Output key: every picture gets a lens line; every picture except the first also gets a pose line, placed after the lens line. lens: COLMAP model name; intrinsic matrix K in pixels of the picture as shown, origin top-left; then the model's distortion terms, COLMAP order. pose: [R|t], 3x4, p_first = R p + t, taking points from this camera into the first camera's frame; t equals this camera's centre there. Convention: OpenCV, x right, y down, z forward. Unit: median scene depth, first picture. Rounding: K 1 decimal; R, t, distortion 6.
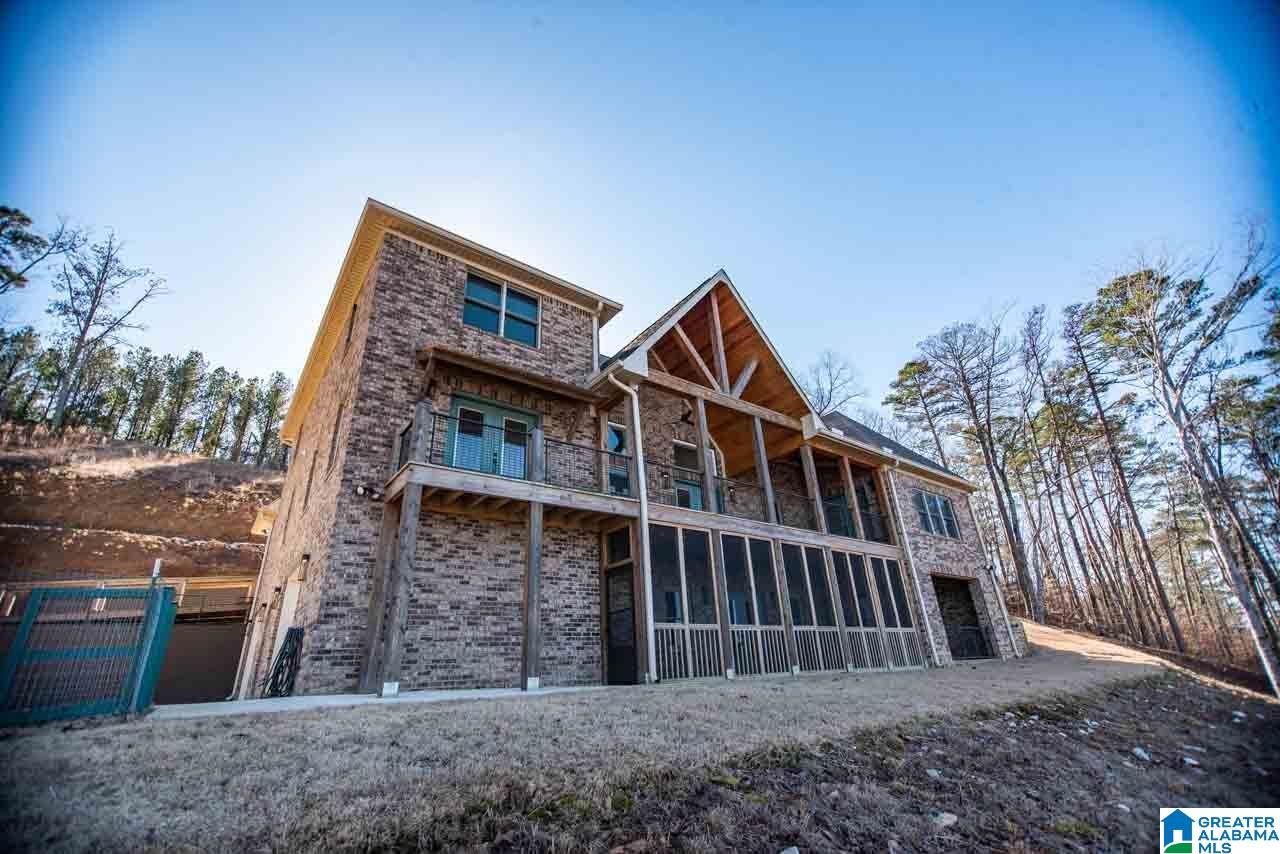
lens RADIAL K [[564.8, 0, 630.1], [0, 564.8, 426.9], [0, 0, 1]] dist [0.004986, -0.000788]
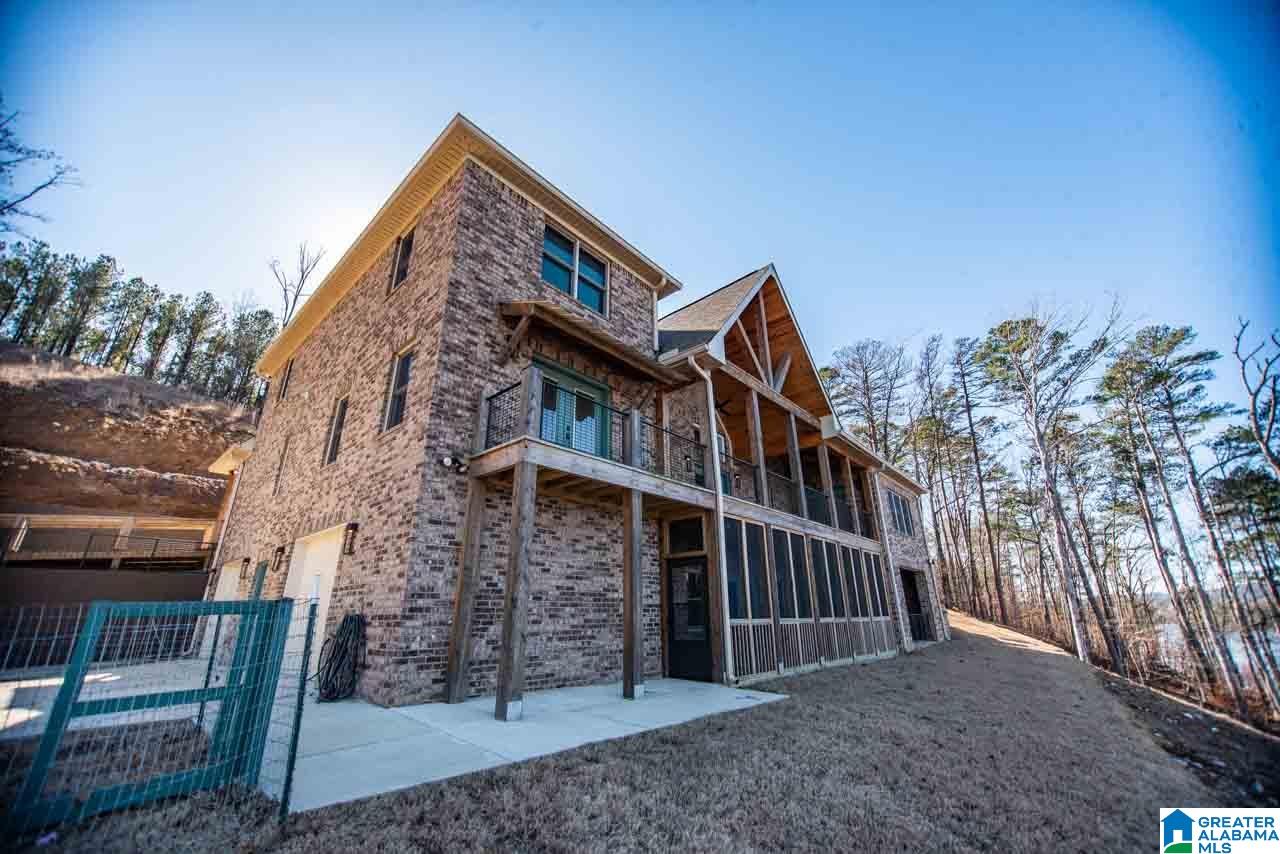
lens RADIAL K [[514.7, 0, 646.6], [0, 514.7, 430.7], [0, 0, 1]] dist [-0.000383, 0.002305]
pose [[0.979662, 0.107481, 0.169443, -0.205964], [-0.118228, 0.991482, 0.054640, -0.006932], [-0.162127, -0.073562, 0.984024, 0.124497]]
